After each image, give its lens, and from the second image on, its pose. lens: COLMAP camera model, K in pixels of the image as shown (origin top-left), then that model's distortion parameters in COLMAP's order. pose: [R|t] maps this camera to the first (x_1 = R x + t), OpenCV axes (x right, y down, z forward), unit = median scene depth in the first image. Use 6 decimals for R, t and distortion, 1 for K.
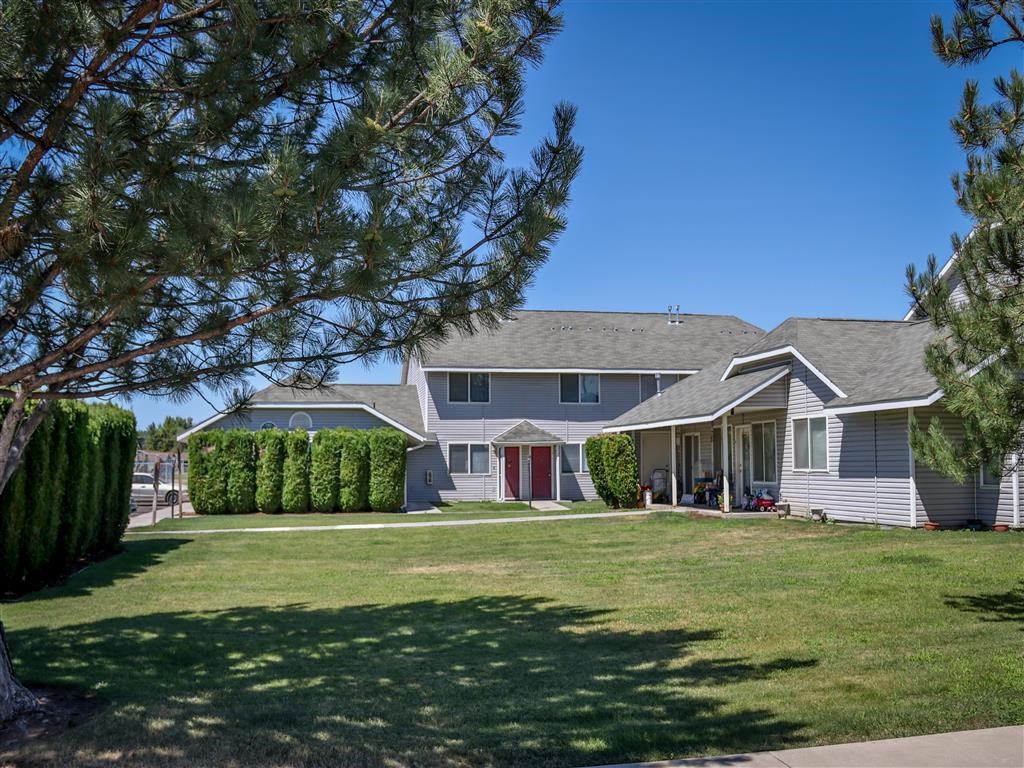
lens RADIAL K [[979.0, 0, 498.1], [0, 979.0, 383.2], [0, 0, 1]] dist [-0.179842, 0.178027]
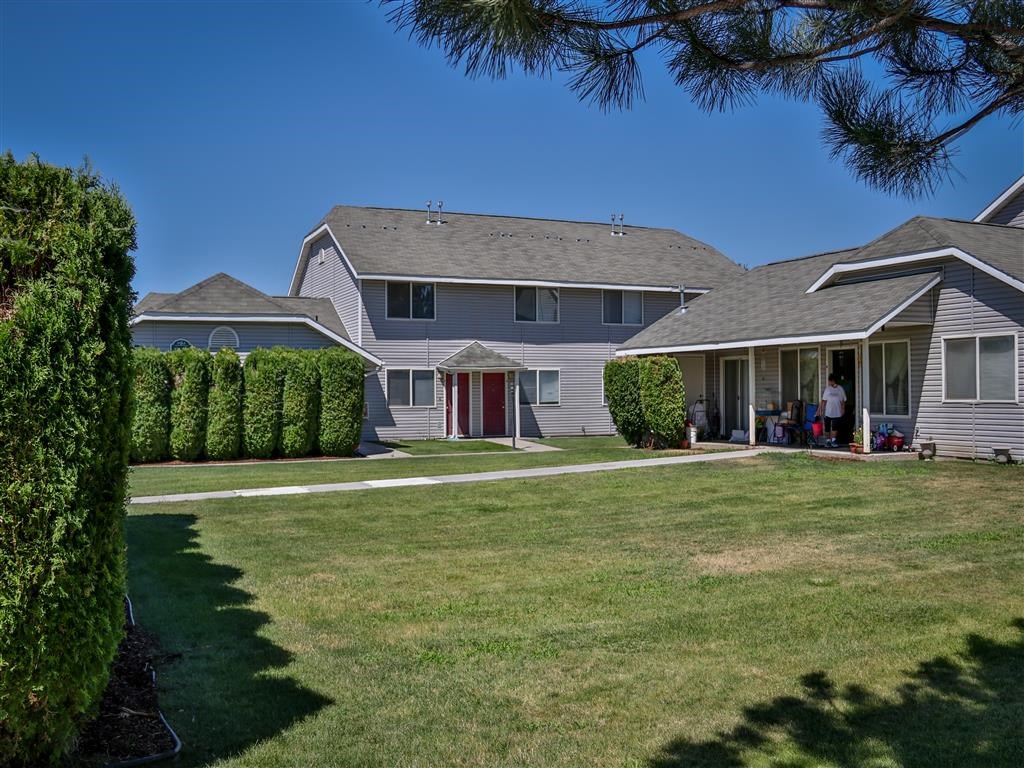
lens RADIAL K [[979.0, 0, 498.1], [0, 979.0, 383.2], [0, 0, 1]] dist [-0.179842, 0.178027]
pose [[0.970801, 0.000055, 0.239886, -0.180817], [-0.016860, 0.997543, 0.068002, 0.019257], [-0.239293, -0.070061, 0.968416, 0.222528]]
